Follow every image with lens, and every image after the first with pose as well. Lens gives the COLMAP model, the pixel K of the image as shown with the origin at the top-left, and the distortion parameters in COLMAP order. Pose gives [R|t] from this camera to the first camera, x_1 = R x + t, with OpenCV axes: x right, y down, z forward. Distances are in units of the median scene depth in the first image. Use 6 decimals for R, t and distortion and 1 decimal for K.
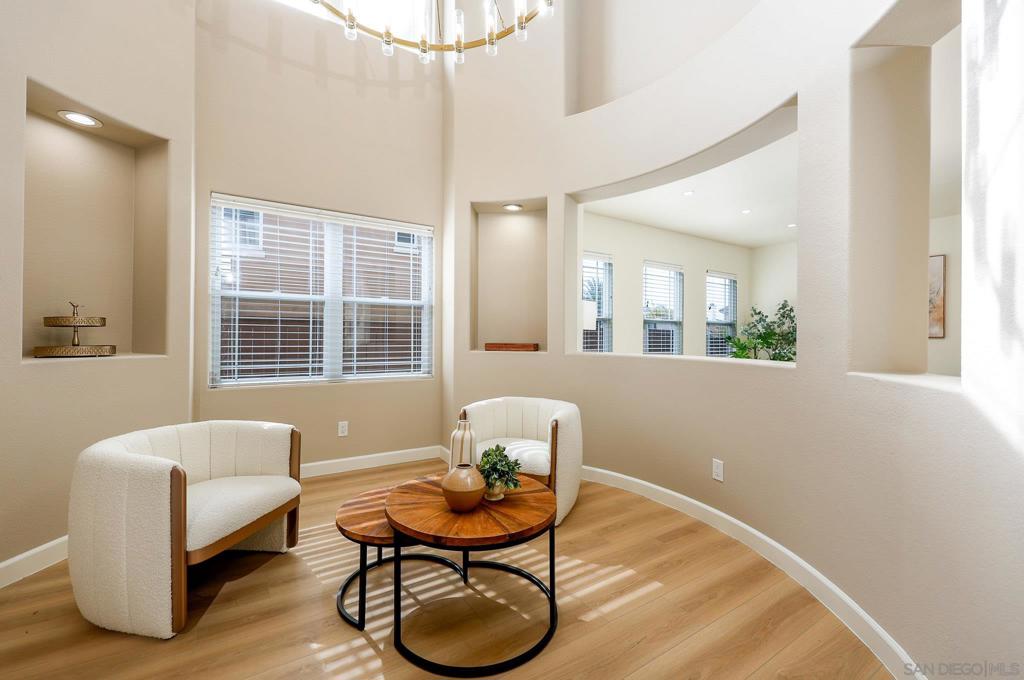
lens RADIAL K [[414.8, 0, 508.8], [0, 414.8, 339.3], [0, 0, 1]] dist [-0.000320, 0.000202]
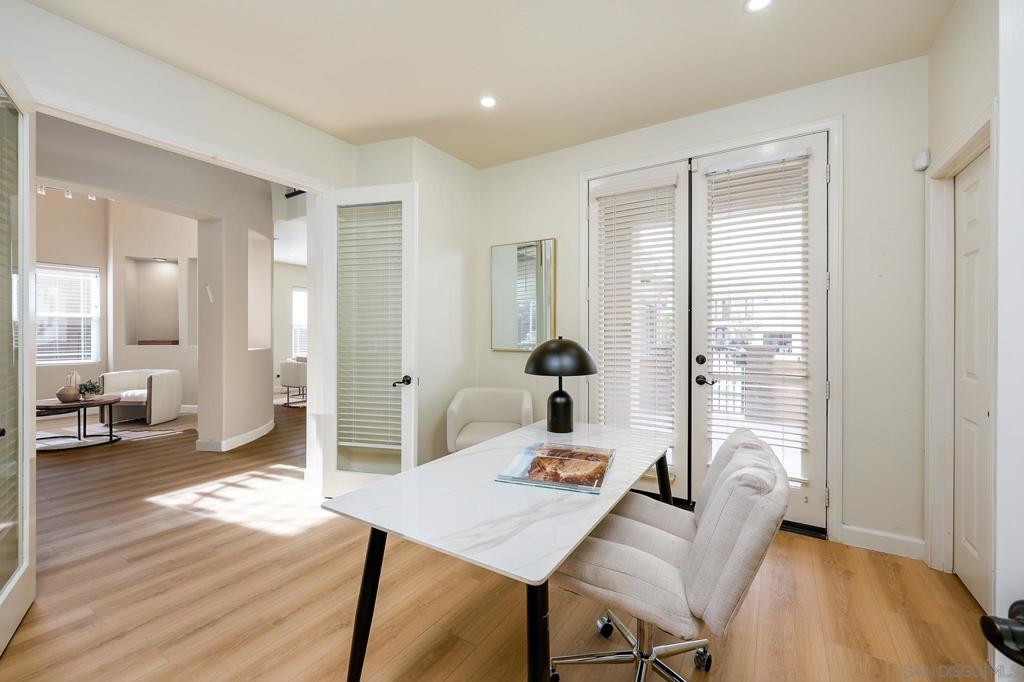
lens RADIAL K [[421.3, 0, 511.1], [0, 421.3, 336.5], [0, 0, 1]] dist [-0.002410, 0.000058]
pose [[0.902173, -0.005531, 0.431339, 0.847257], [0.003624, 0.999980, 0.005244, -0.015468], [-0.431359, -0.003168, 0.902175, -1.758282]]
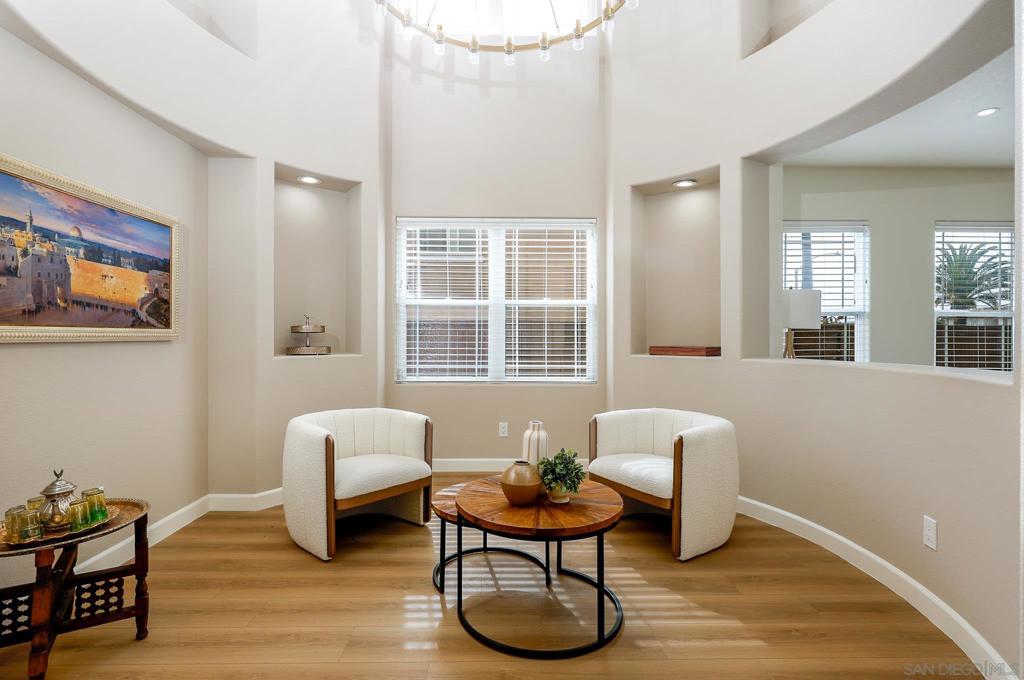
lens RADIAL K [[491.6, 0, 507.8], [0, 491.6, 345.4], [0, 0, 1]] dist [0.003751, 0.000514]
pose [[0.861811, 0.002880, -0.507222, 0.313373], [0.001184, 0.999970, 0.007690, -0.000905], [0.507229, -0.007228, 0.861781, -0.055063]]
